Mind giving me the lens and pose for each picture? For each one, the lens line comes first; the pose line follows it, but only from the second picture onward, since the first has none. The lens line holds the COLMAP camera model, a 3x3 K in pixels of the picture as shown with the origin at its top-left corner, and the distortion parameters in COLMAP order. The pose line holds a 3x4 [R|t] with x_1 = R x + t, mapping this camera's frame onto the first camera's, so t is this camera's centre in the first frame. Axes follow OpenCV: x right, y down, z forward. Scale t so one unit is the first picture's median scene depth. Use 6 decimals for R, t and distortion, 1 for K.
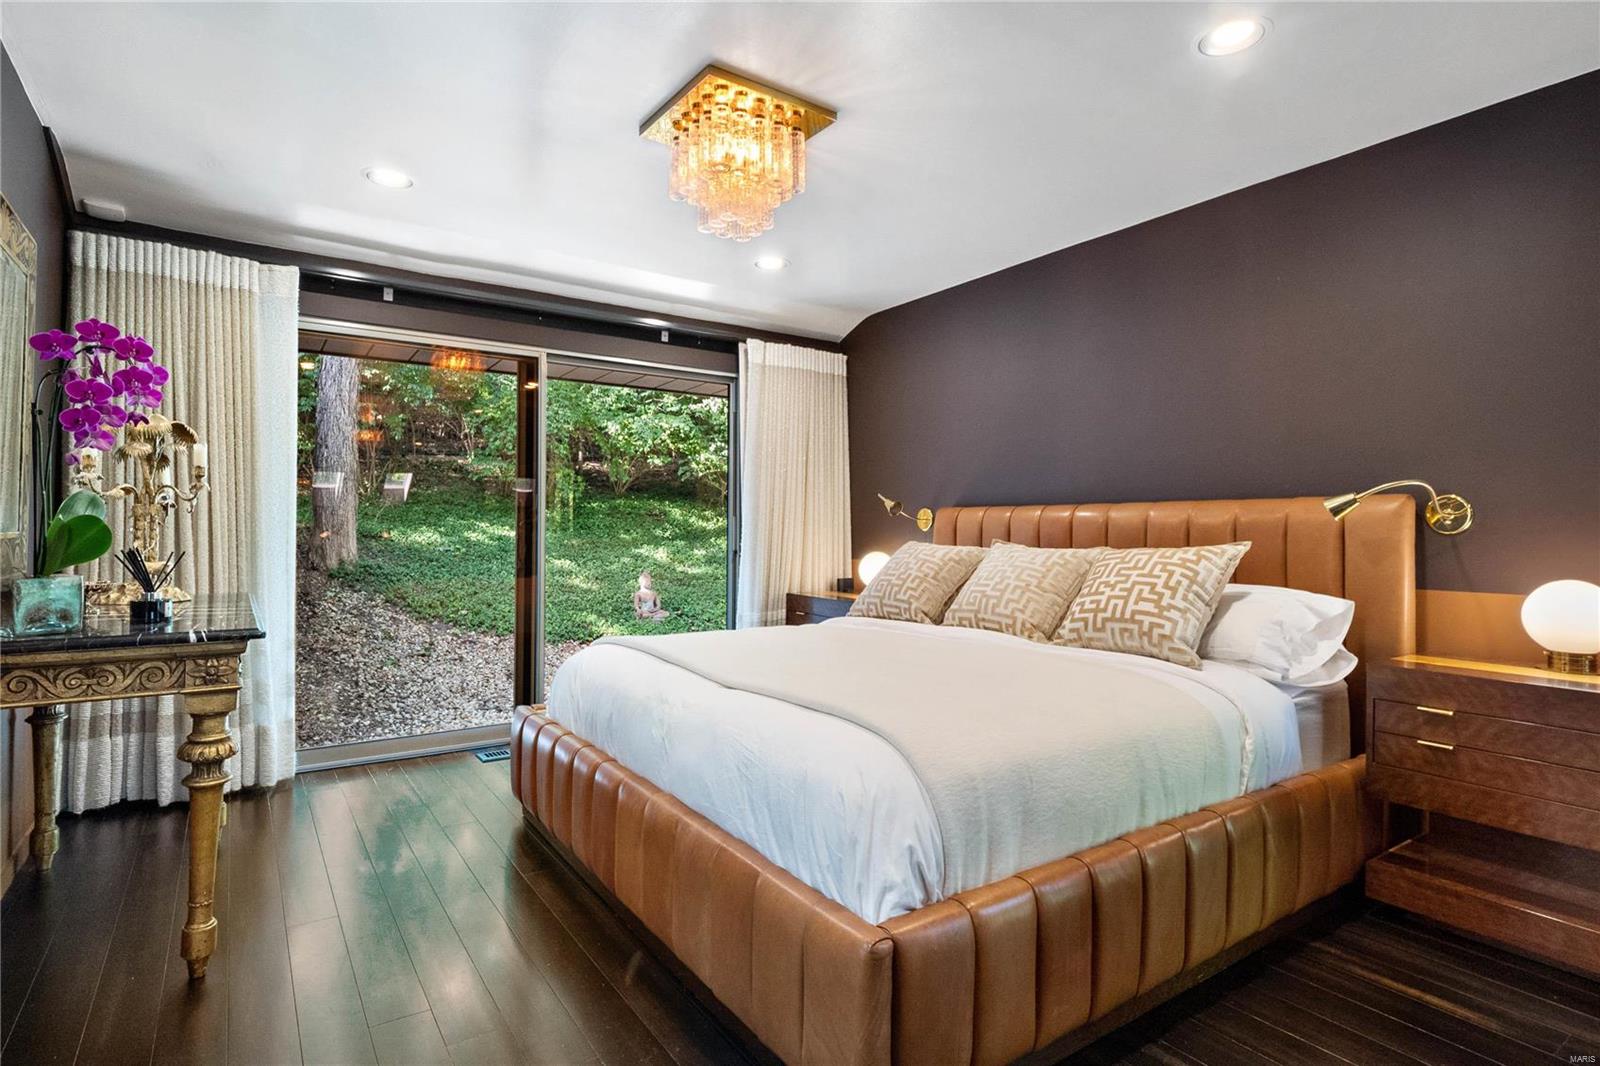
lens RADIAL K [[796.8, 0, 802.2], [0, 796.8, 525.1], [0, 0, 1]] dist [0.000650, 0.001190]
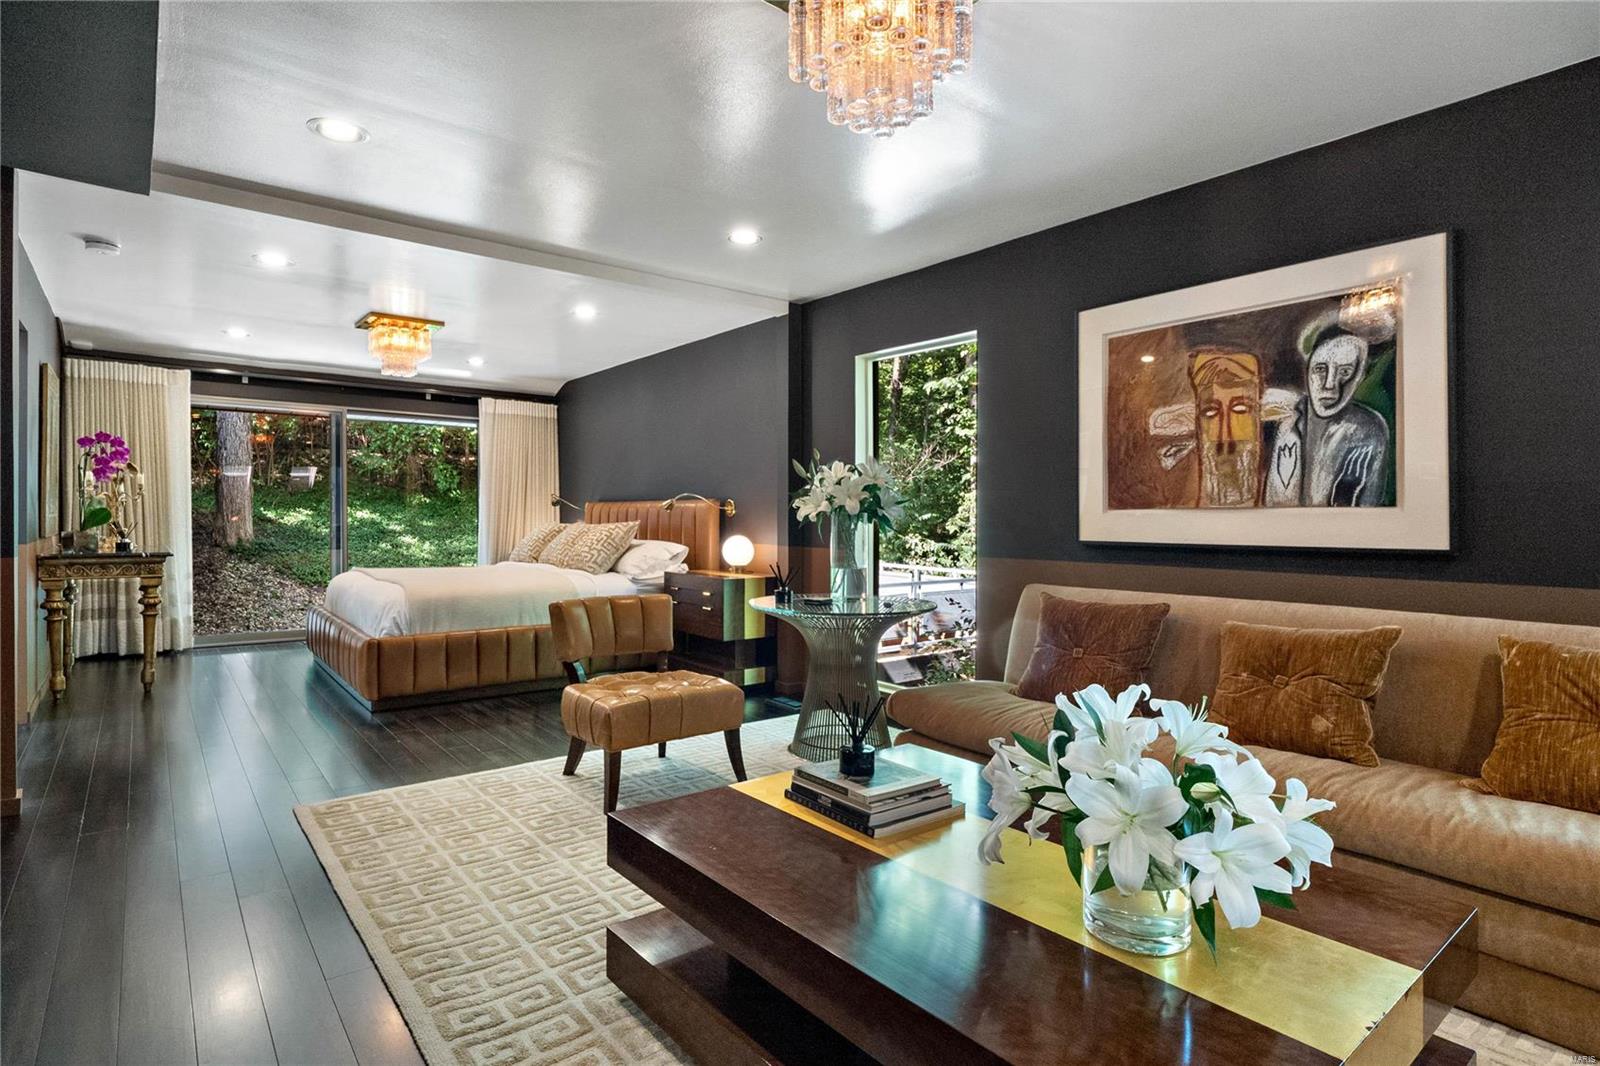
lens RADIAL K [[796.8, 0, 795.1], [0, 796.8, 536.2], [0, 0, 1]] dist [0.000650, 0.001190]
pose [[0.997802, 0.001145, 0.066260, 0.668630], [-0.003155, 0.999538, 0.030238, -0.002499], [-0.066195, -0.030380, 0.997344, -0.980703]]
